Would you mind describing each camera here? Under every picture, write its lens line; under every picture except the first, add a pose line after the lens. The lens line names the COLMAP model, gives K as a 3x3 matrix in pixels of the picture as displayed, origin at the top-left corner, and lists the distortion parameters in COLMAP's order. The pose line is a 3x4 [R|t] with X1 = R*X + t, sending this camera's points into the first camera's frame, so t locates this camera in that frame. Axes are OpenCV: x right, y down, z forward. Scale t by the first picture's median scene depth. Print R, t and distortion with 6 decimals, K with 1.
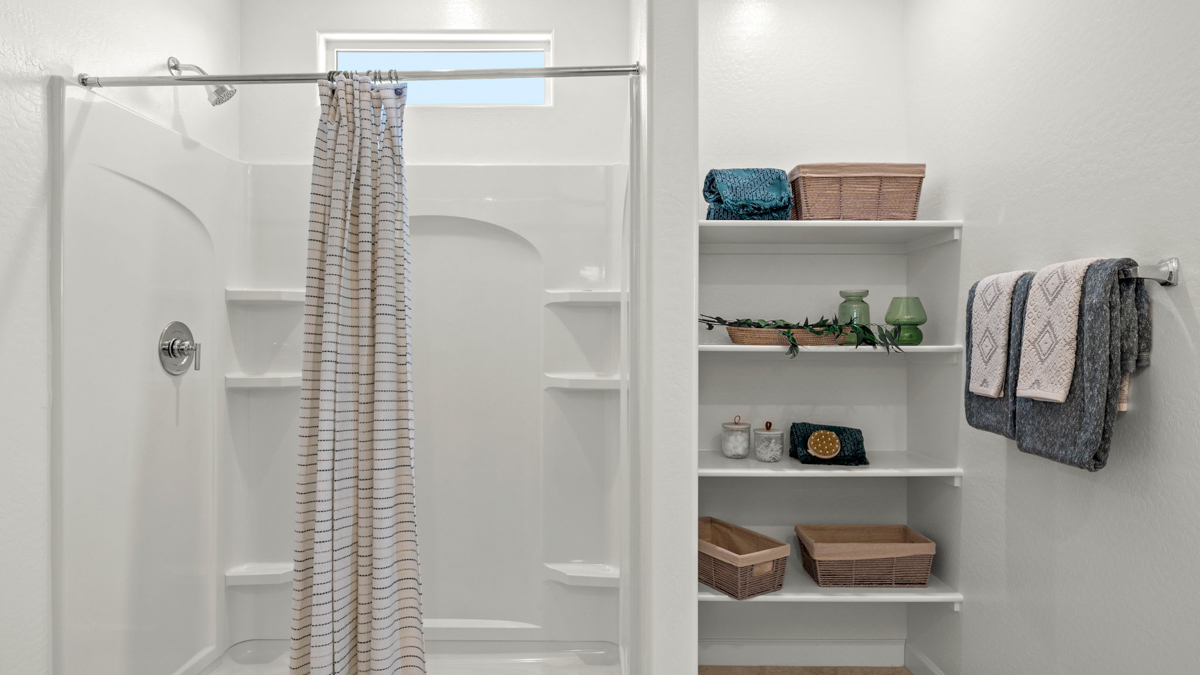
lens RADIAL K [[753.2, 0, 601.2], [0, 753.2, 347.3], [0, 0, 1]] dist [0.001382, 0.000590]
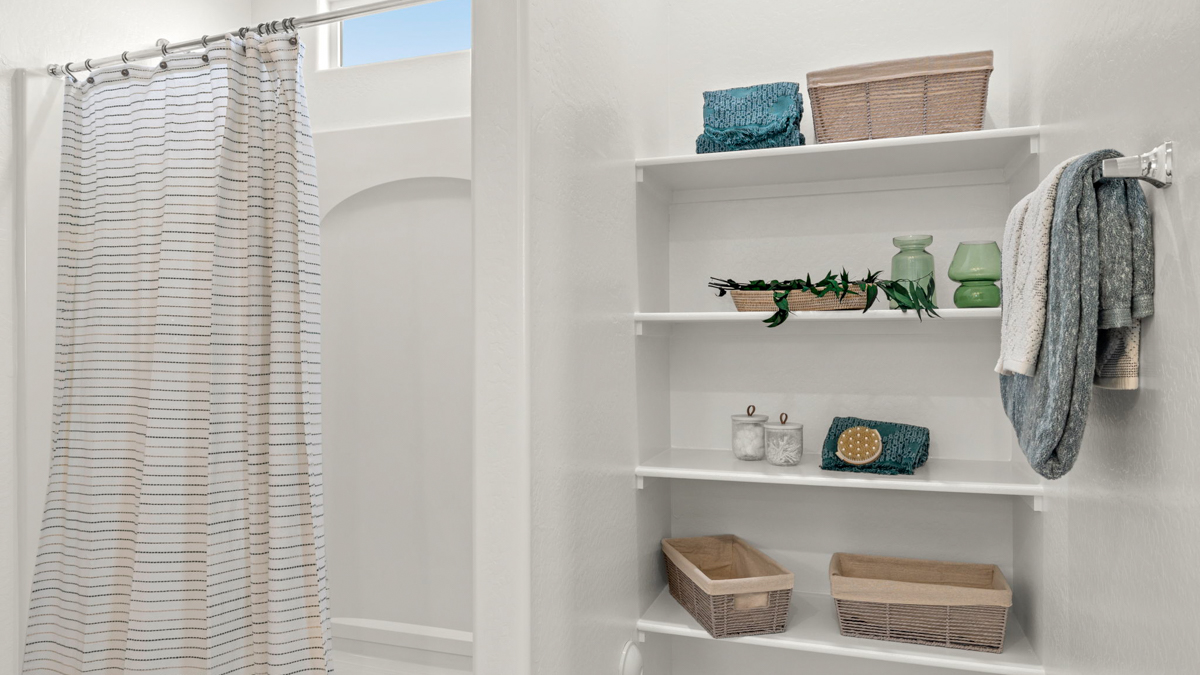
lens RADIAL K [[889.4, 0, 600.8], [0, 889.4, 347.4], [0, 0, 1]] dist [0.001304, -0.000818]
pose [[0.928964, -0.003934, -0.370148, 0.402158], [0.002803, 0.999990, -0.003592, 0.036368], [0.370159, 0.002299, 0.928966, 0.095016]]
